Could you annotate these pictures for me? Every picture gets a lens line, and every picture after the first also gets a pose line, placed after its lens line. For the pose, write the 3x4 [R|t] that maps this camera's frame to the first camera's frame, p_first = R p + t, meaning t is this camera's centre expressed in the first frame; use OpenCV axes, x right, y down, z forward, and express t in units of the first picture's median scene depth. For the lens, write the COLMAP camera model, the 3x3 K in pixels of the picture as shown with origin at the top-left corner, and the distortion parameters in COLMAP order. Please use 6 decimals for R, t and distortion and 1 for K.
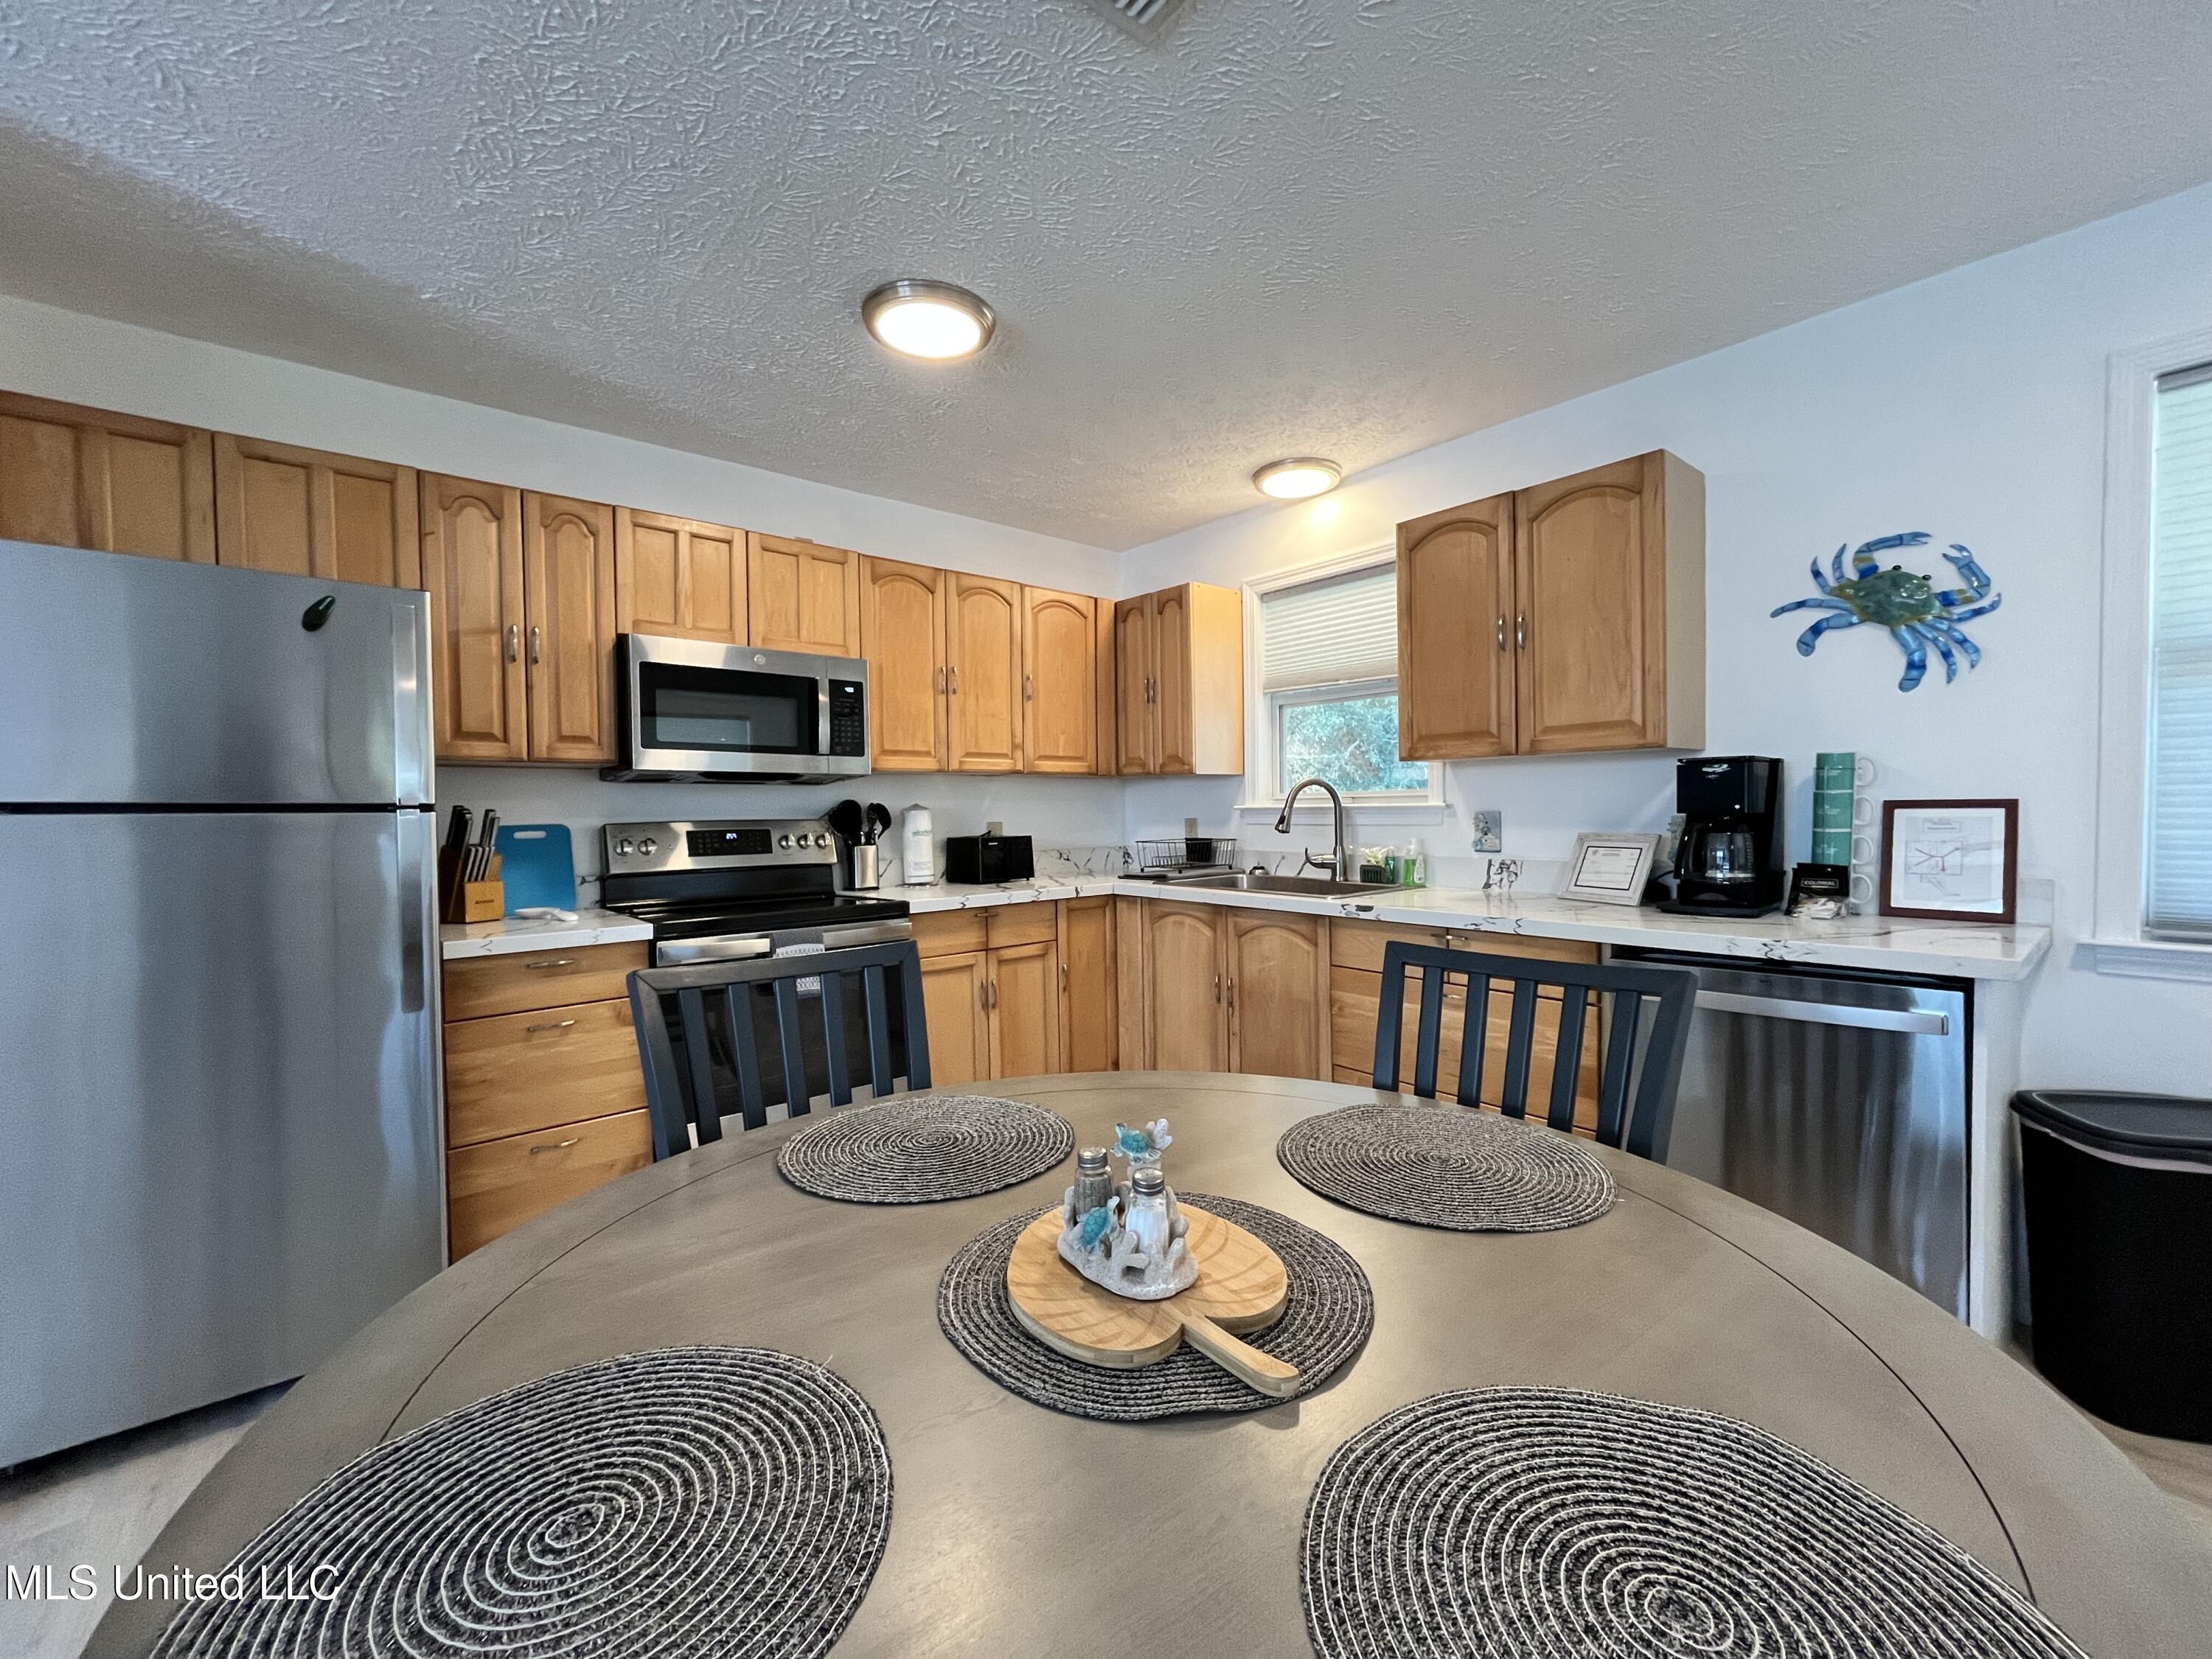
lens RADIAL K [[893.2, 0, 1101.3], [0, 893.2, 832.7], [0, 0, 1]] dist [-0.002692, -0.000437]
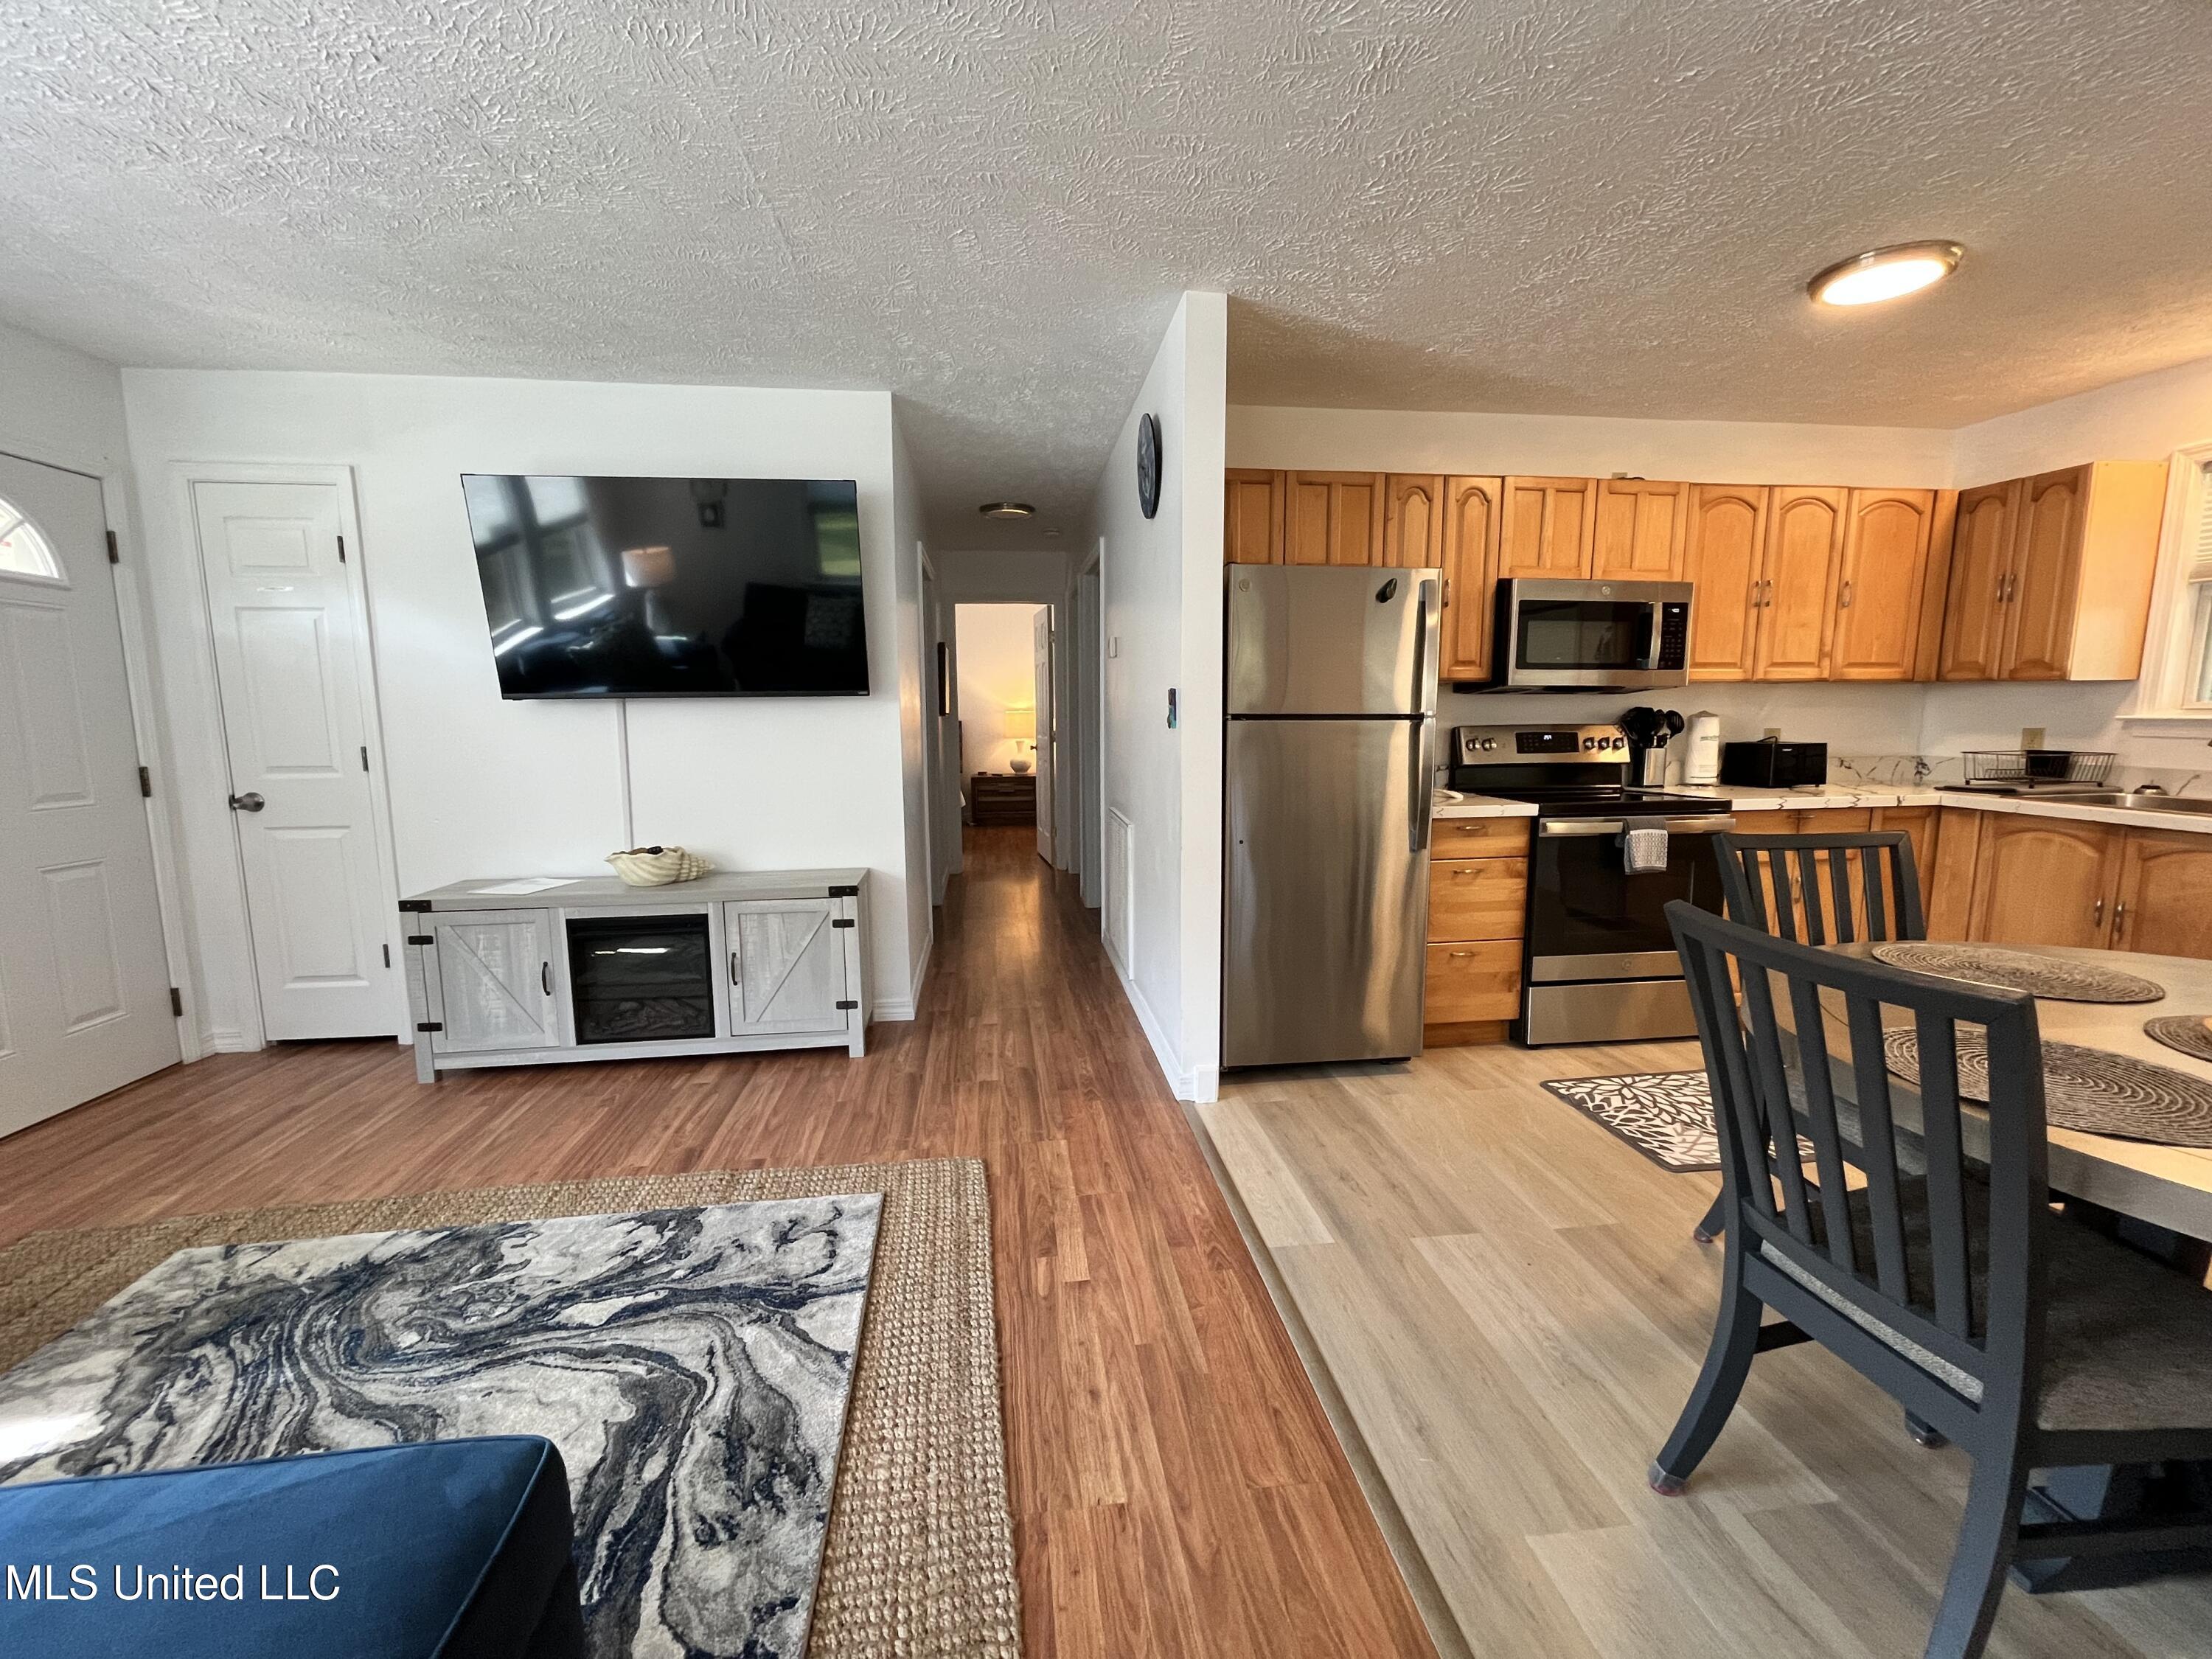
lens RADIAL K [[893.2, 0, 1101.6], [0, 893.2, 832.2], [0, 0, 1]] dist [-0.002692, -0.000437]
pose [[0.835554, 0.082500, -0.543178, -0.309007], [-0.018249, 0.992283, 0.122639, -0.007779], [0.549105, -0.092559, 0.830612, -0.448184]]
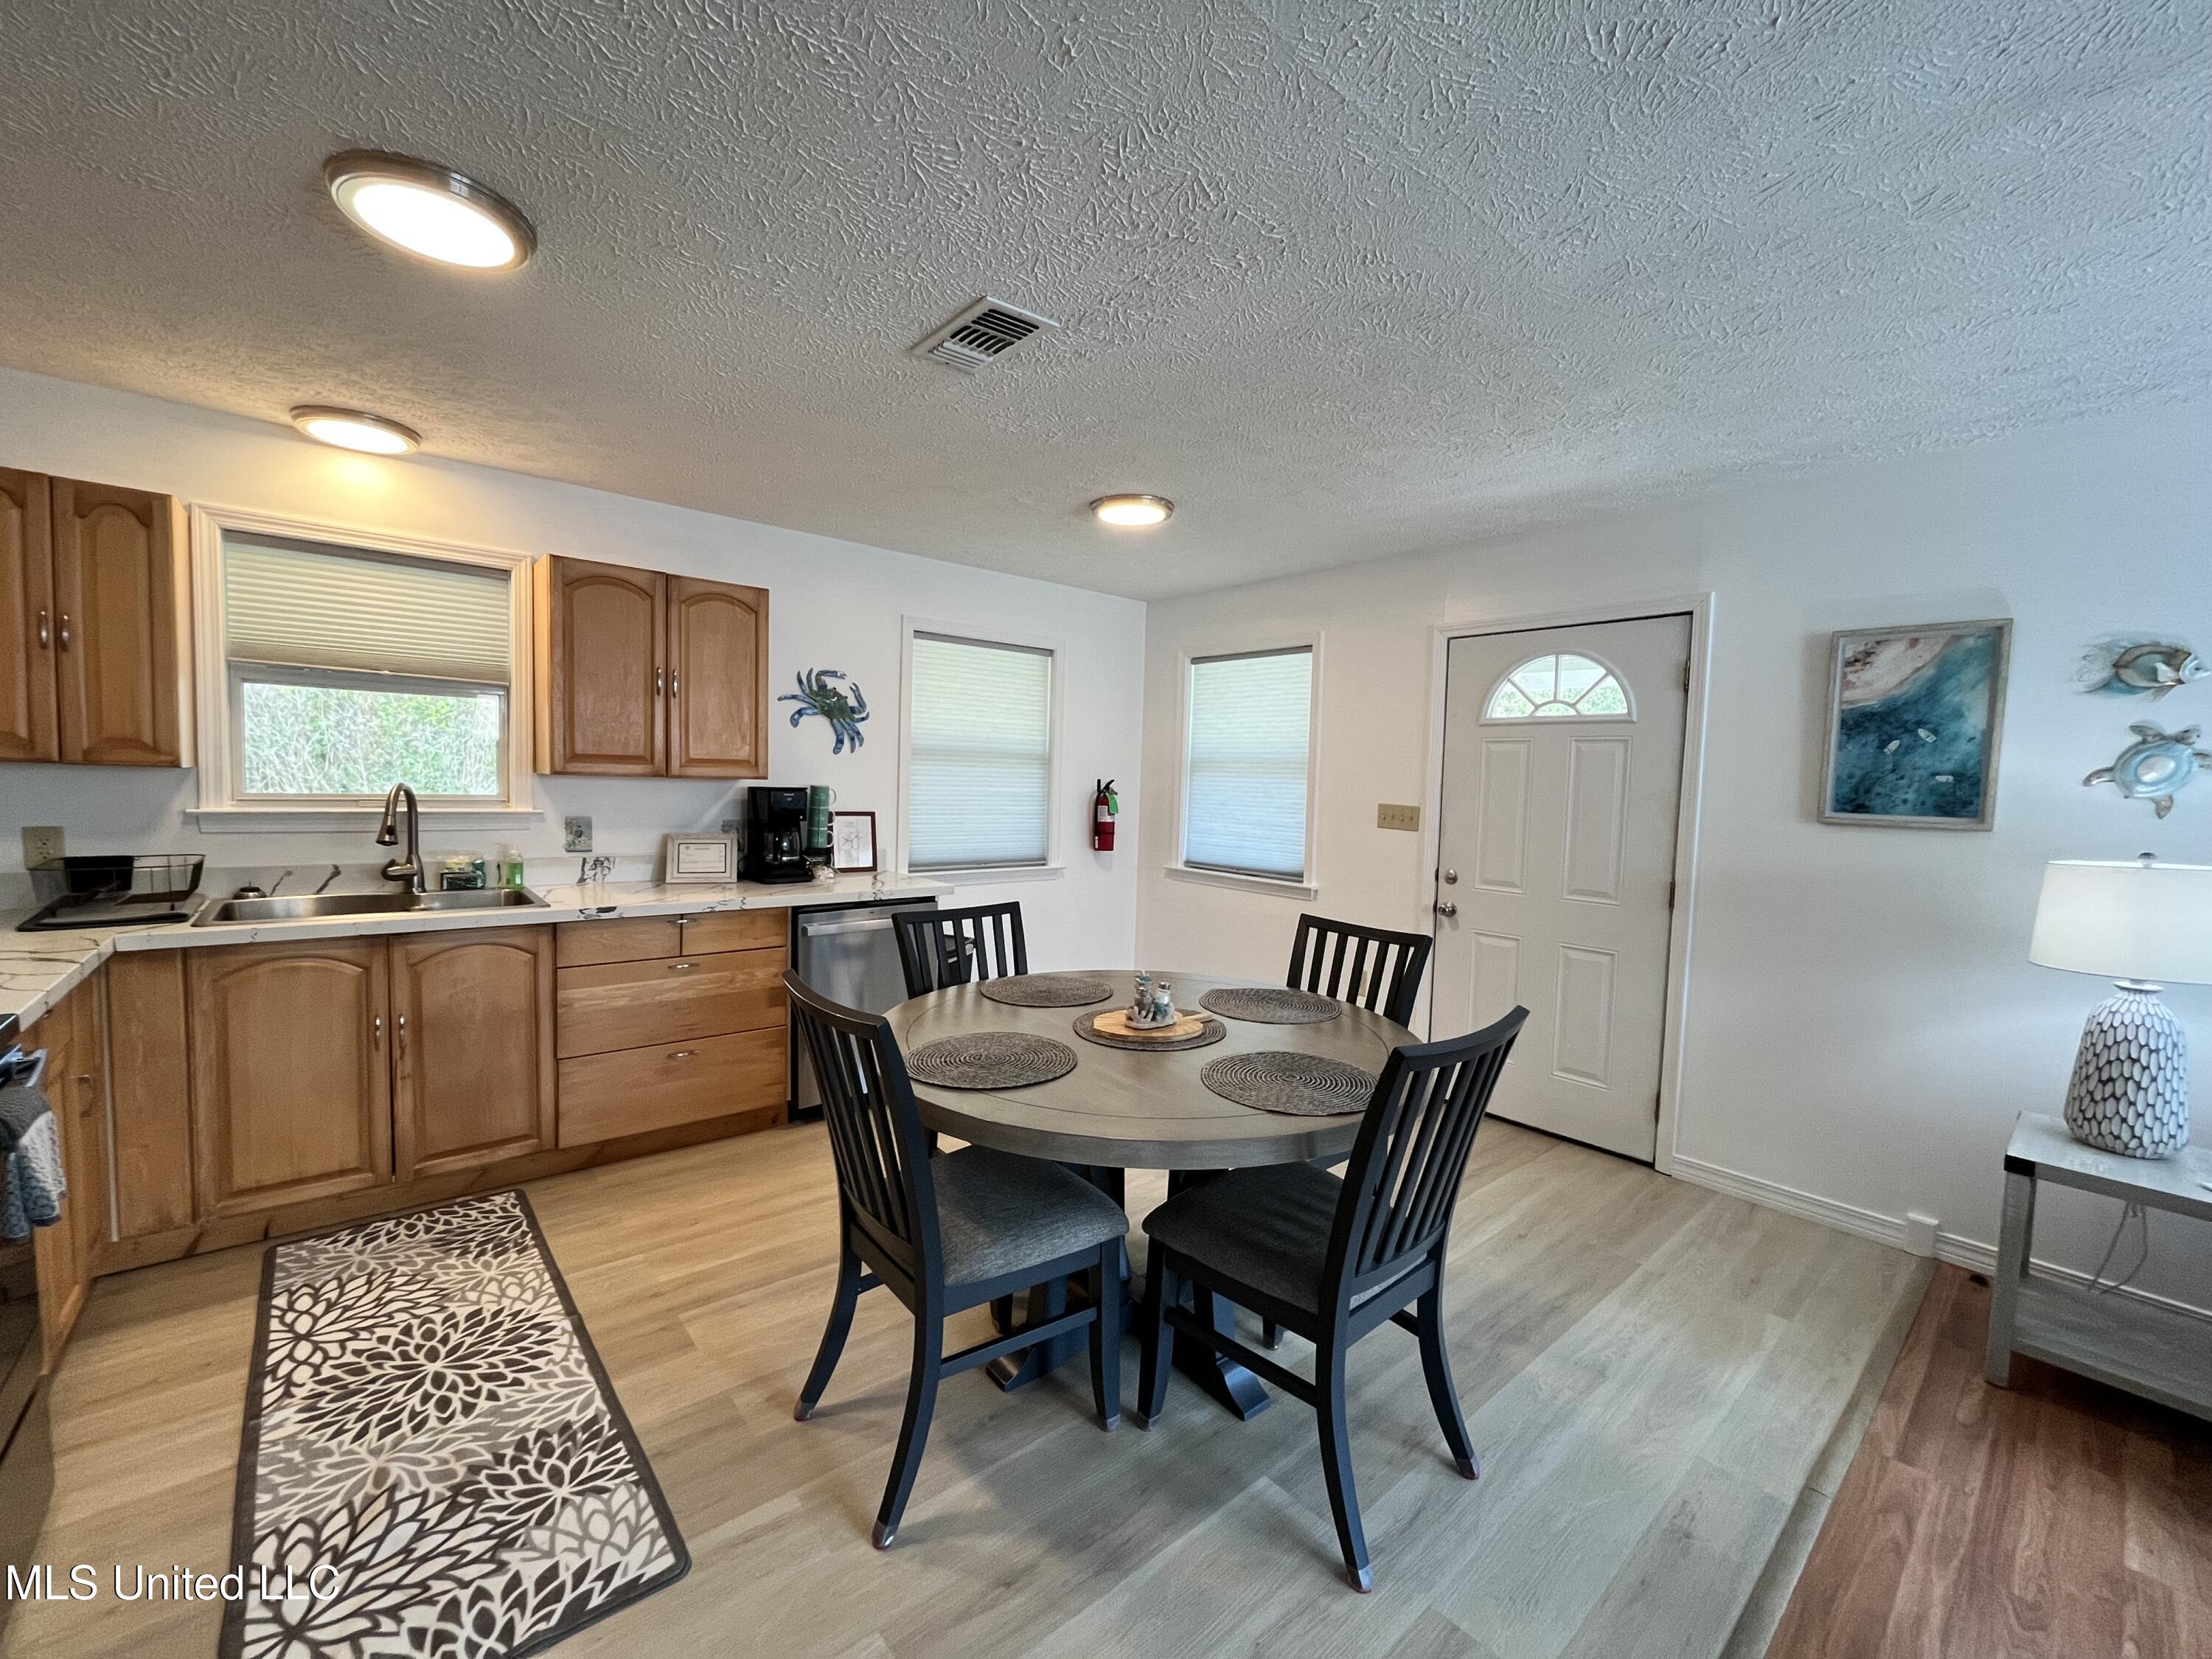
lens RADIAL K [[893.2, 0, 1103.4], [0, 893.2, 832.0], [0, 0, 1]] dist [-0.002692, -0.000437]
pose [[-0.006318, -0.046658, 0.998891, -0.884353], [-0.004743, 0.998901, 0.046629, -0.074238], [-0.999969, -0.004444, -0.006532, 0.386737]]
